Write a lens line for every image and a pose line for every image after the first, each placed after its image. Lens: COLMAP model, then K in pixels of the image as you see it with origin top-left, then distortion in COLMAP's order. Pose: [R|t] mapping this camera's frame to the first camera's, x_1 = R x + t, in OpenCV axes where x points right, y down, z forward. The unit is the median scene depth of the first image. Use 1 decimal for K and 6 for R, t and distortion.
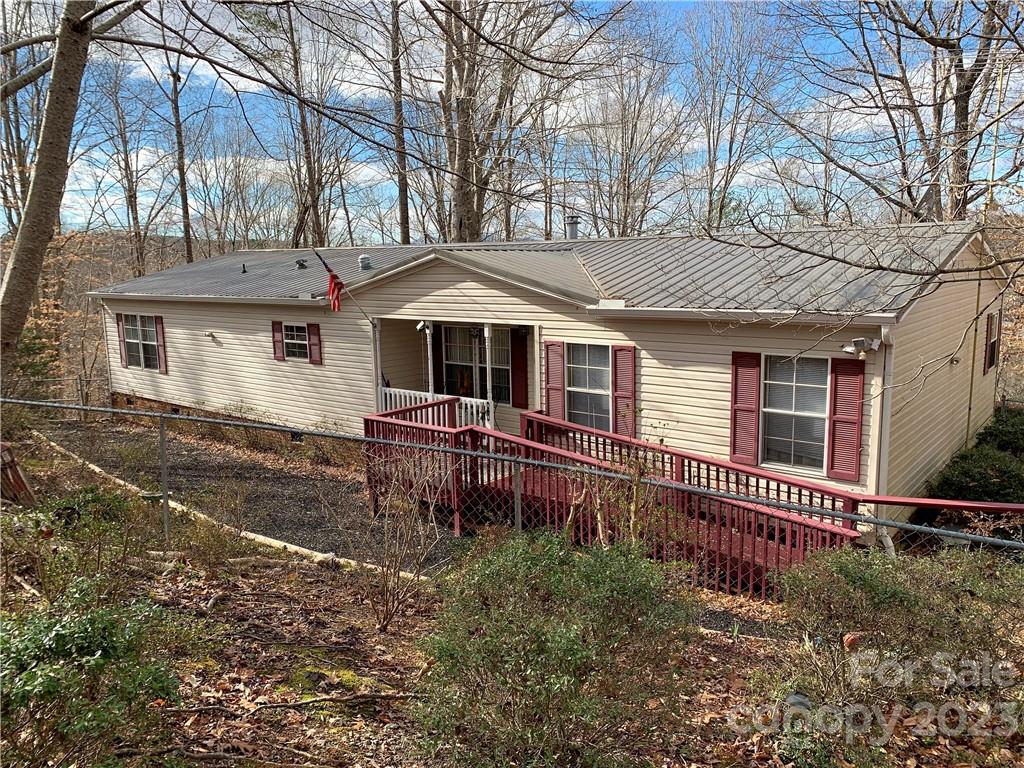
lens RADIAL K [[773.1, 0, 503.4], [0, 773.1, 379.9], [0, 0, 1]] dist [0.024618, -0.025131]
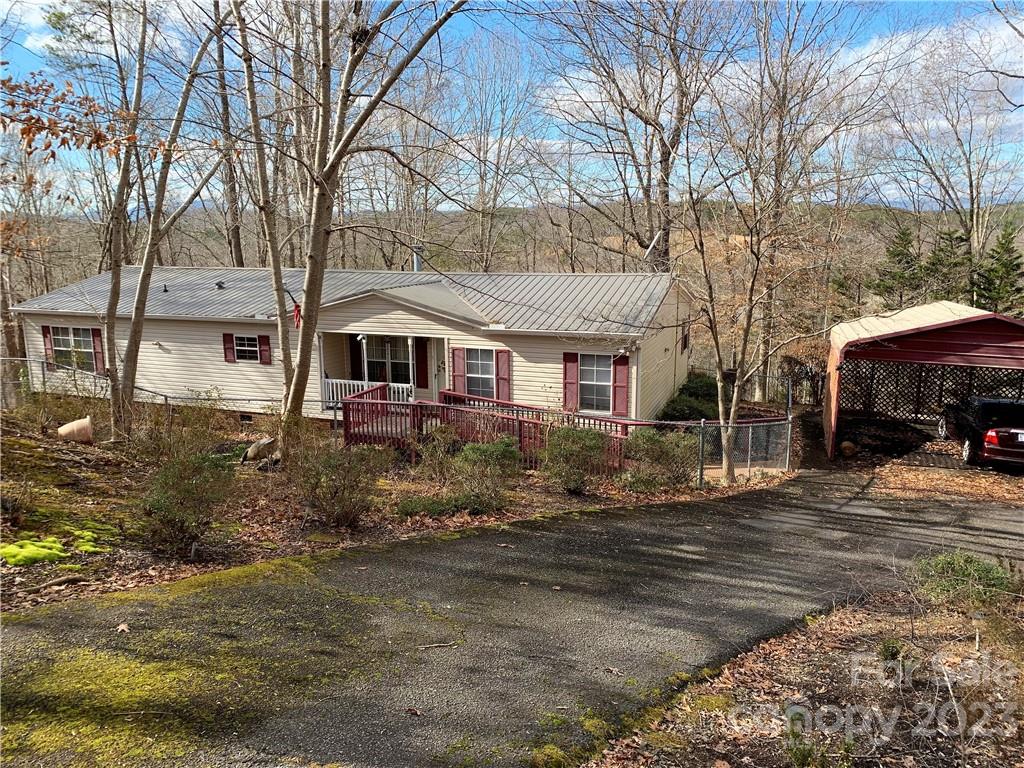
lens RADIAL K [[773.1, 0, 512.0], [0, 773.1, 378.6], [0, 0, 1]] dist [0.024618, -0.025131]
pose [[0.944645, -0.049070, 0.324404, -0.377178], [0.038247, 0.998481, 0.039659, -0.045085], [-0.325858, -0.025056, 0.945087, -0.636824]]
